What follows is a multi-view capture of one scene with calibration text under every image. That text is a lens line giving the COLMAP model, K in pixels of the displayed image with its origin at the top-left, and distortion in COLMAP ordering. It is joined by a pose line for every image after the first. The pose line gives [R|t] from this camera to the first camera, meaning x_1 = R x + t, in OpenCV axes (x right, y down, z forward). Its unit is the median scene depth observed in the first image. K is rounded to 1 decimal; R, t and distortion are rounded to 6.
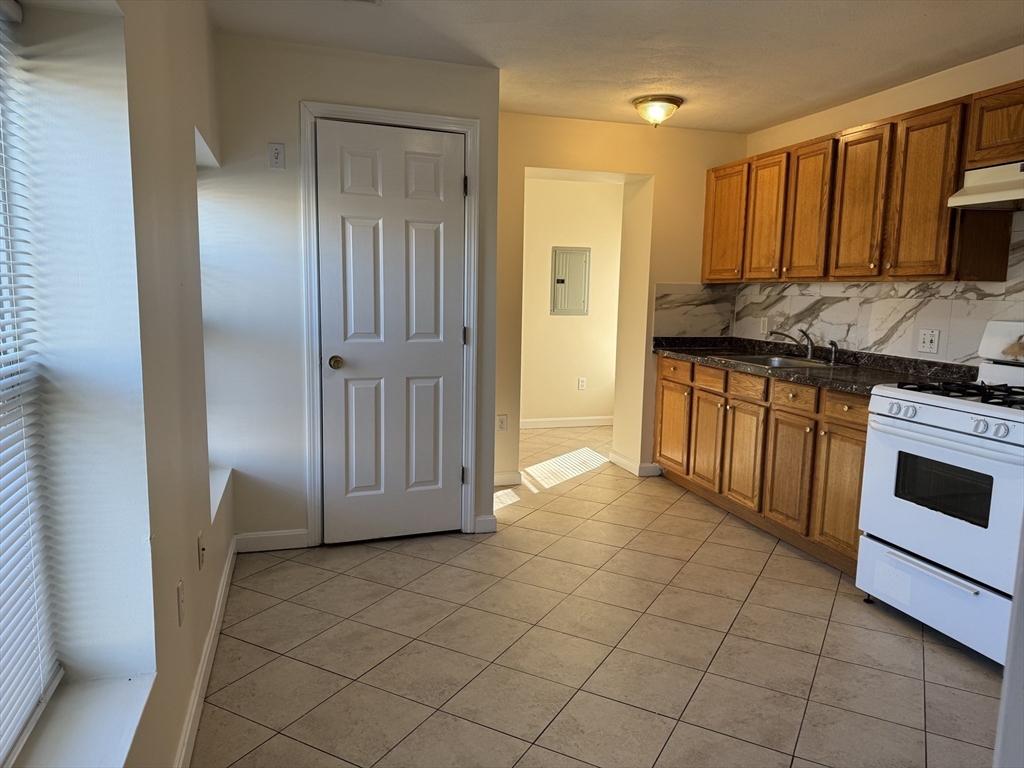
lens RADIAL K [[711.7, 0, 512.0], [0, 711.7, 384.0], [0, 0, 1]] dist [0.095938, -0.136622]
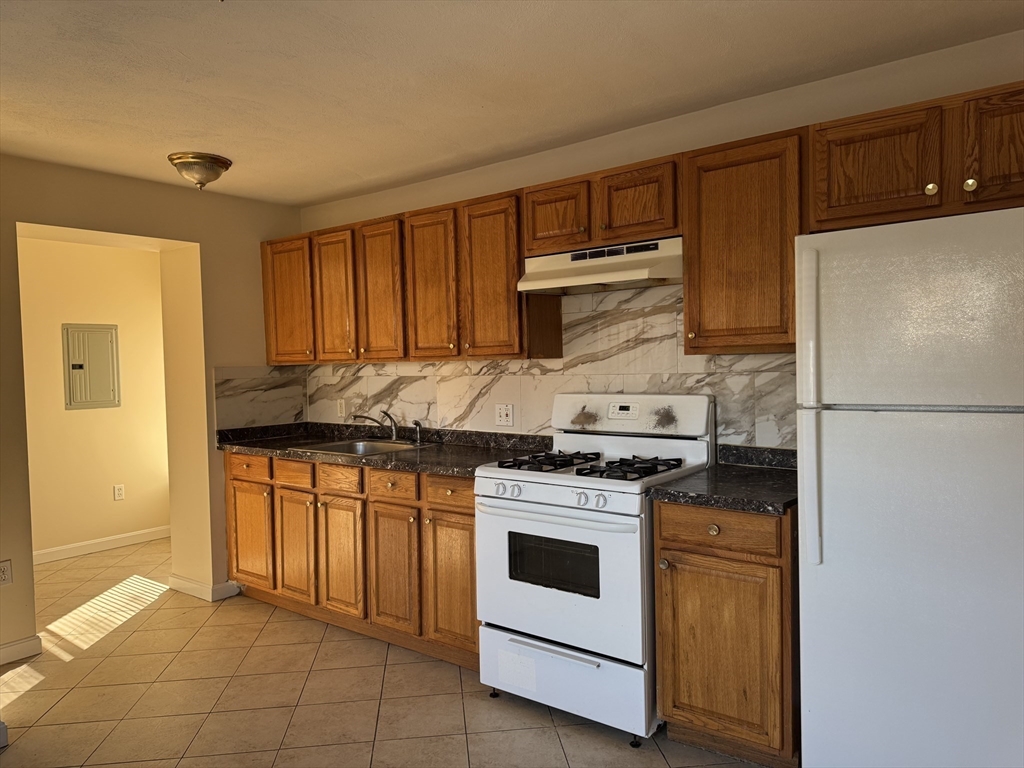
lens RADIAL K [[711.7, 0, 512.0], [0, 711.7, 384.0], [0, 0, 1]] dist [0.095938, -0.136622]
pose [[0.811944, -0.053461, 0.581282, -0.014319], [0.112560, 0.991448, -0.066040, -0.033204], [-0.572781, 0.119050, 0.811017, 0.140187]]
